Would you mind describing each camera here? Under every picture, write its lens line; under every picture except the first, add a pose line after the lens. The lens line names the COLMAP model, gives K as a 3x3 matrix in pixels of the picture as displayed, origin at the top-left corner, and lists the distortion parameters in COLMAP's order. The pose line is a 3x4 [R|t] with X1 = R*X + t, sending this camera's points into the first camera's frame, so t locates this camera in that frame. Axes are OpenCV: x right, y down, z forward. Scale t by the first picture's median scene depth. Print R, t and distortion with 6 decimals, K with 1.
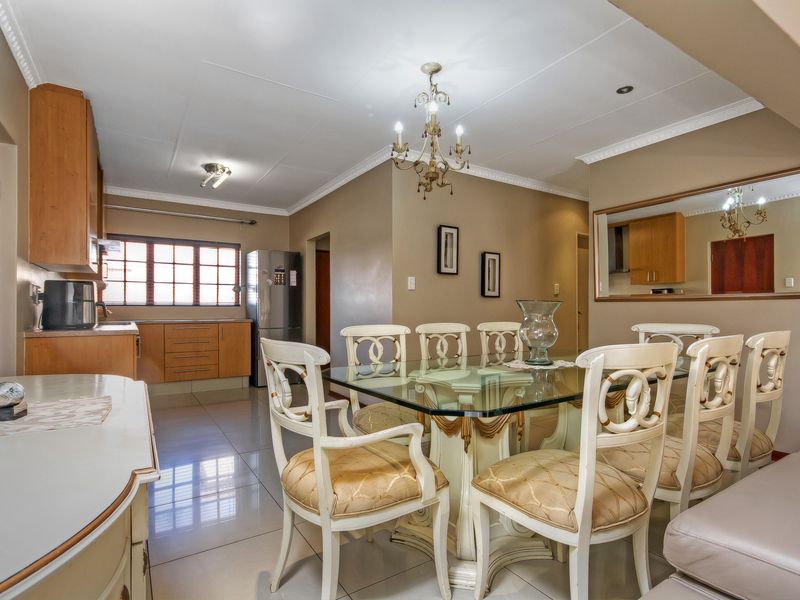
lens RADIAL K [[412.7, 0, 396.5], [0, 412.7, 298.8], [0, 0, 1]] dist [-0.008525, -0.001388]
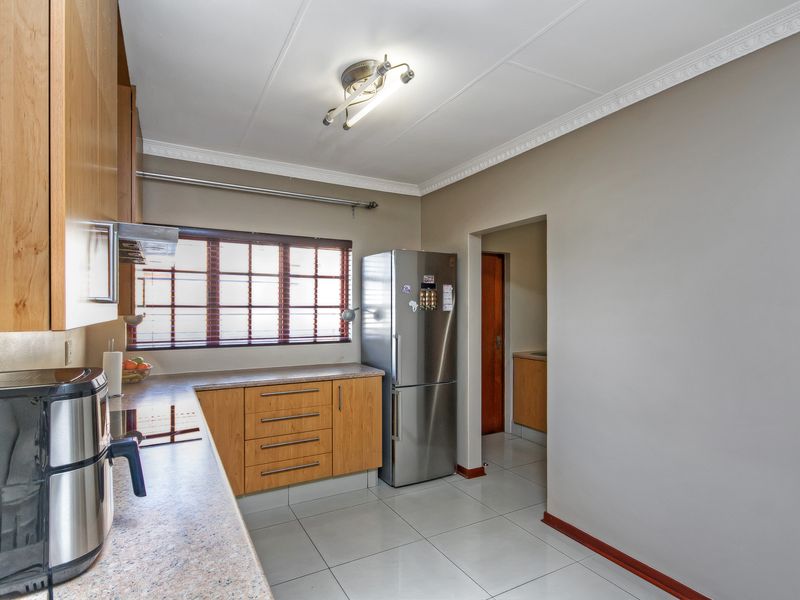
lens RADIAL K [[412.7, 0, 401.7], [0, 412.7, 297.5], [0, 0, 1]] dist [-0.008525, -0.001388]
pose [[0.998065, -0.001685, -0.062163, -0.276246], [0.002079, 0.999978, 0.006263, -0.054170], [0.062151, -0.006380, 0.998046, 0.401373]]
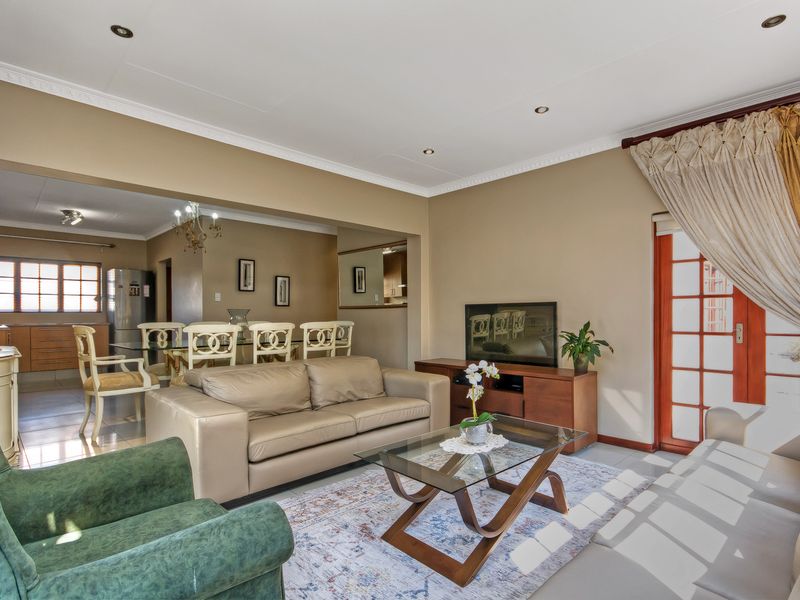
lens RADIAL K [[412.7, 0, 403.0], [0, 412.7, 307.7], [0, 0, 1]] dist [-0.008525, -0.001388]
pose [[0.976287, -0.001329, 0.216475, 0.254533], [-0.000057, 0.999980, 0.006397, -0.005381], [-0.216479, -0.006257, 0.976267, -0.430852]]
